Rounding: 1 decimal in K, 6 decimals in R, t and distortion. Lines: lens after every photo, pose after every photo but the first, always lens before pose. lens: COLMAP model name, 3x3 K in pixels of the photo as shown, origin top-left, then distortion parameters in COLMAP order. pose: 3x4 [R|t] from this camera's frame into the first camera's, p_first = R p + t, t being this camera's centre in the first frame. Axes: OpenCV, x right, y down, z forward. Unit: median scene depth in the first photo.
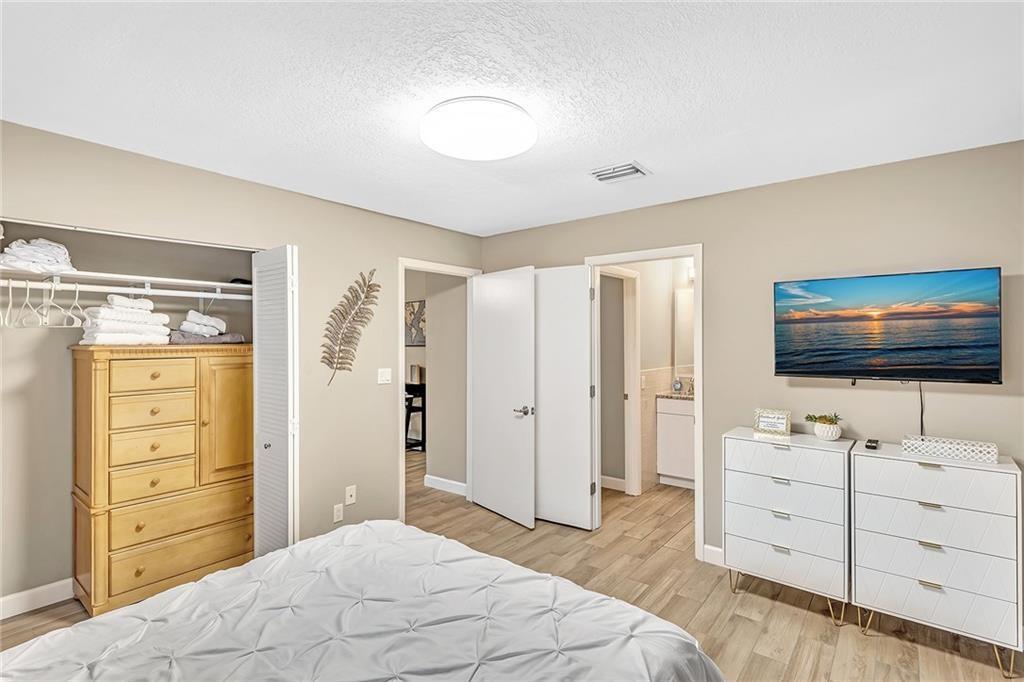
lens RADIAL K [[465.7, 0, 512.0], [0, 465.7, 341.0], [0, 0, 1]] dist [-0.000566, -0.000358]
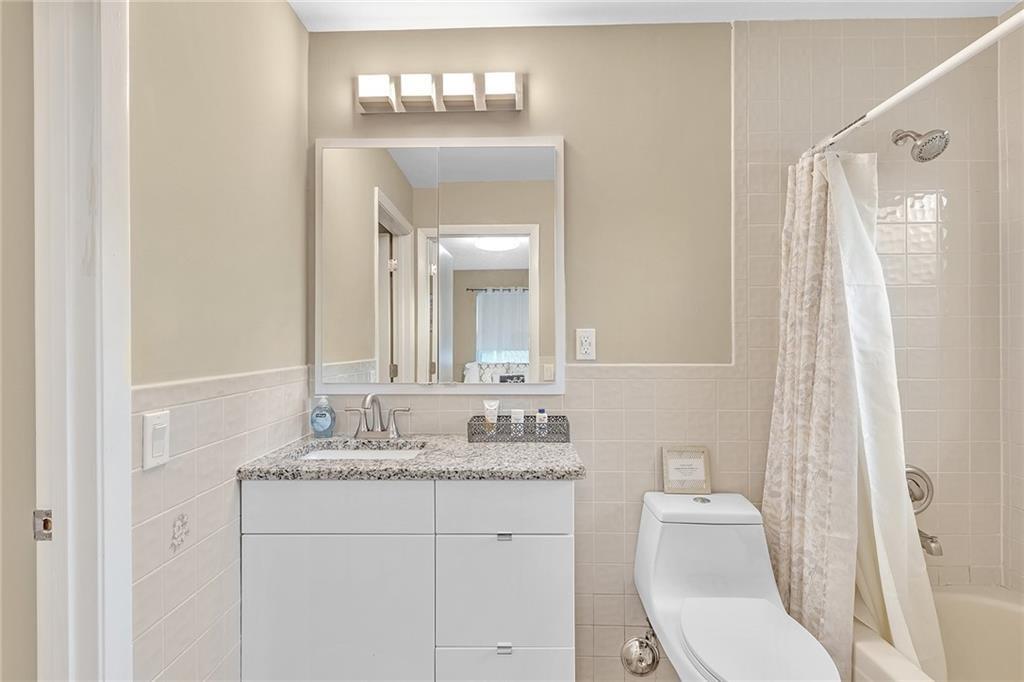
lens RADIAL K [[465.7, 0, 512.0], [0, 465.7, 341.0], [0, 0, 1]] dist [-0.000566, -0.000358]
pose [[0.771069, -0.002653, 0.636746, 0.260461], [0.002244, 0.999996, 0.001448, 0.040686], [-0.636748, 0.000313, 0.771072, 0.691674]]
